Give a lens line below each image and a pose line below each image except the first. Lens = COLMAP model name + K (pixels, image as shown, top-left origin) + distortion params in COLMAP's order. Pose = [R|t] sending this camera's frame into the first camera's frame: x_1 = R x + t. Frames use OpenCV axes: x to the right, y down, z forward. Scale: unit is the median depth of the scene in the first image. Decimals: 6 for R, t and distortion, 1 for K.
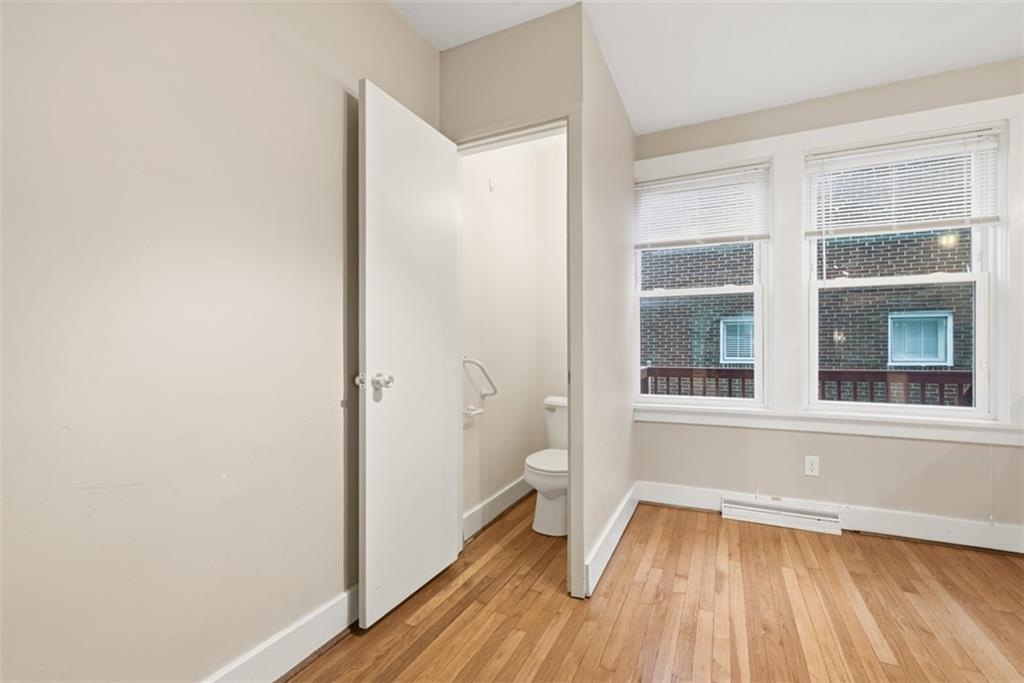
lens RADIAL K [[442.2, 0, 513.3], [0, 442.2, 347.0], [0, 0, 1]] dist [0.003876, -0.000513]
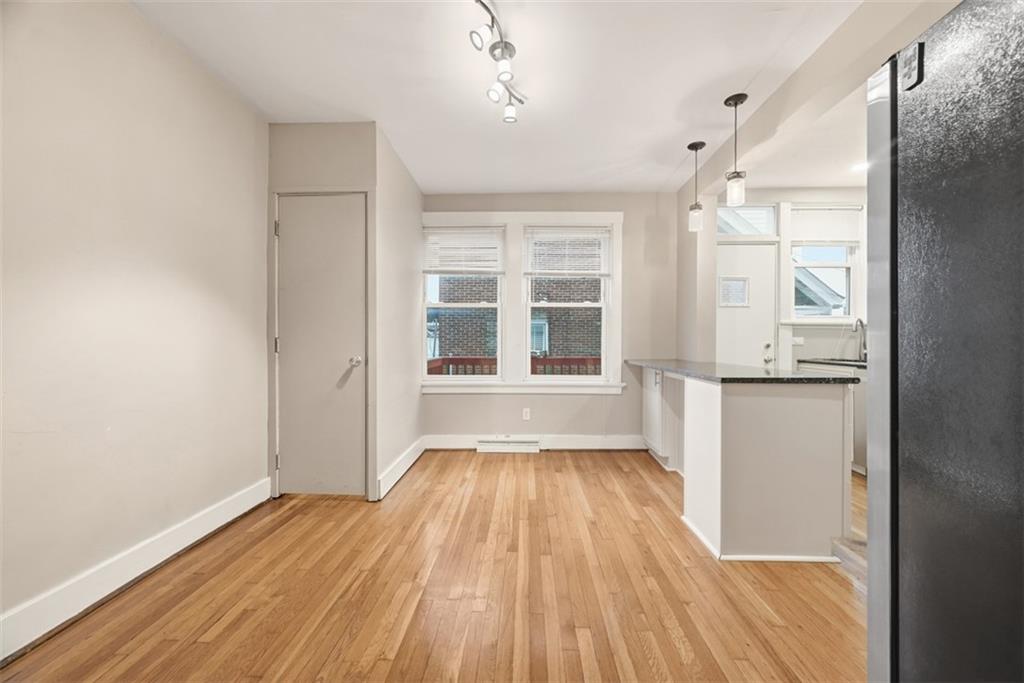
lens RADIAL K [[405.3, 0, 512.7], [0, 405.3, 345.7], [0, 0, 1]] dist [-0.000303, 0.000195]
pose [[0.915087, 0.000533, 0.403255, 0.013762], [-0.003987, 0.999962, 0.007726, 0.000142], [-0.403236, -0.008678, 0.915055, -0.361394]]
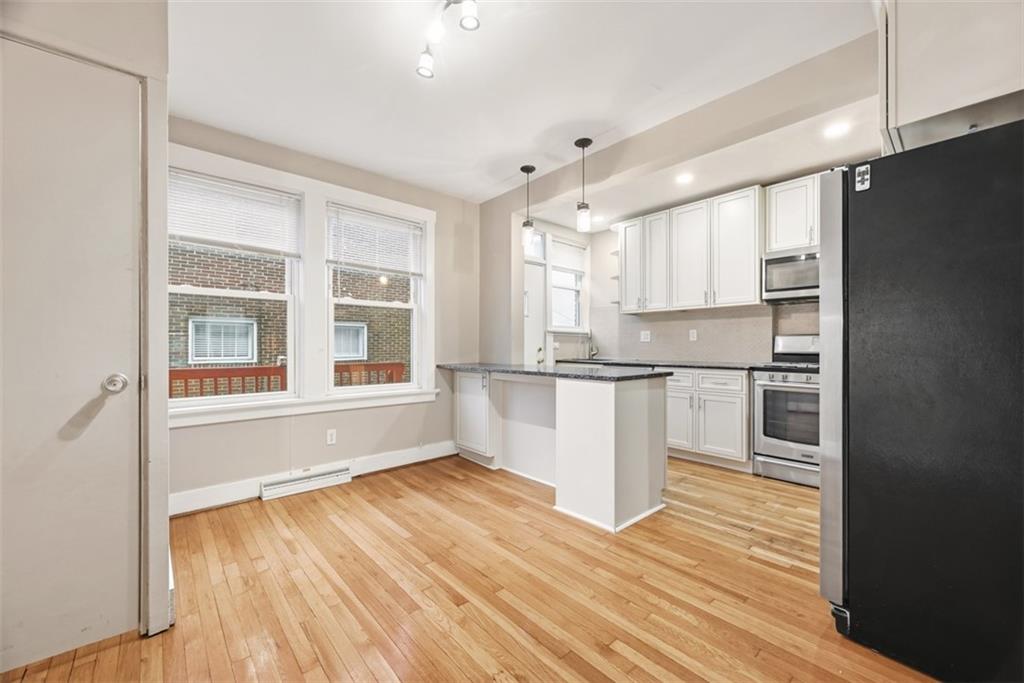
lens RADIAL K [[405.3, 0, 512.2], [0, 405.3, 346.2], [0, 0, 1]] dist [-0.000303, 0.000195]
pose [[0.390302, 0.002485, 0.920683, -0.228395], [-0.000934, 0.999997, -0.002304, -0.001322], [-0.920686, 0.000039, 0.390303, 0.027687]]
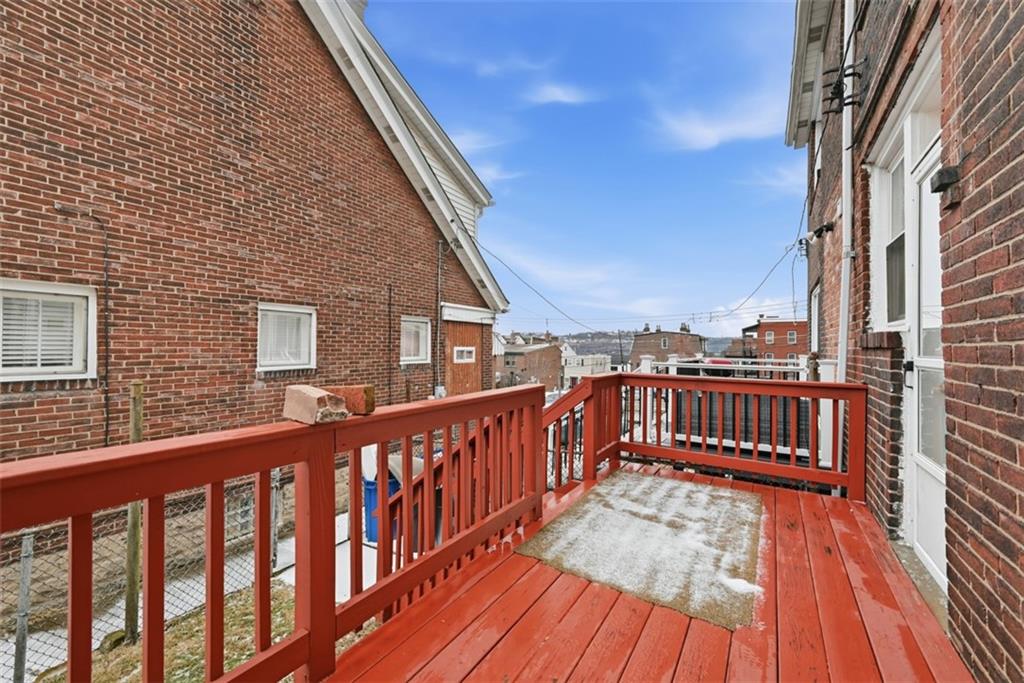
lens RADIAL K [[405.3, 0, 520.4], [0, 405.3, 345.2], [0, 0, 1]] dist [-0.000303, 0.000195]
pose [[0.095309, 0.003355, 0.995442, 0.564546], [-0.017452, 0.999846, -0.001699, -0.029739], [-0.995295, -0.017211, 0.095353, 1.398645]]
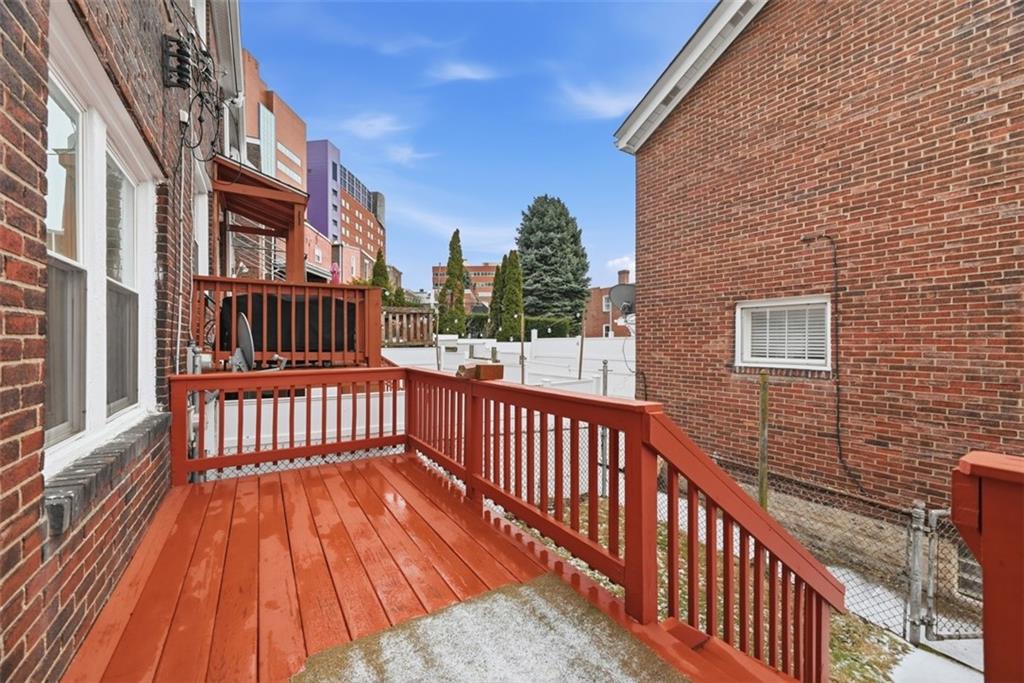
lens RADIAL K [[405.3, 0, 510.4], [0, 405.3, 341.3], [0, 0, 1]] dist [-0.000303, 0.000195]
pose [[0.844489, -0.003325, -0.535563, 1.688893], [0.008262, 0.999943, 0.006820, -0.035823], [0.535509, -0.010184, 0.844468, 0.841413]]
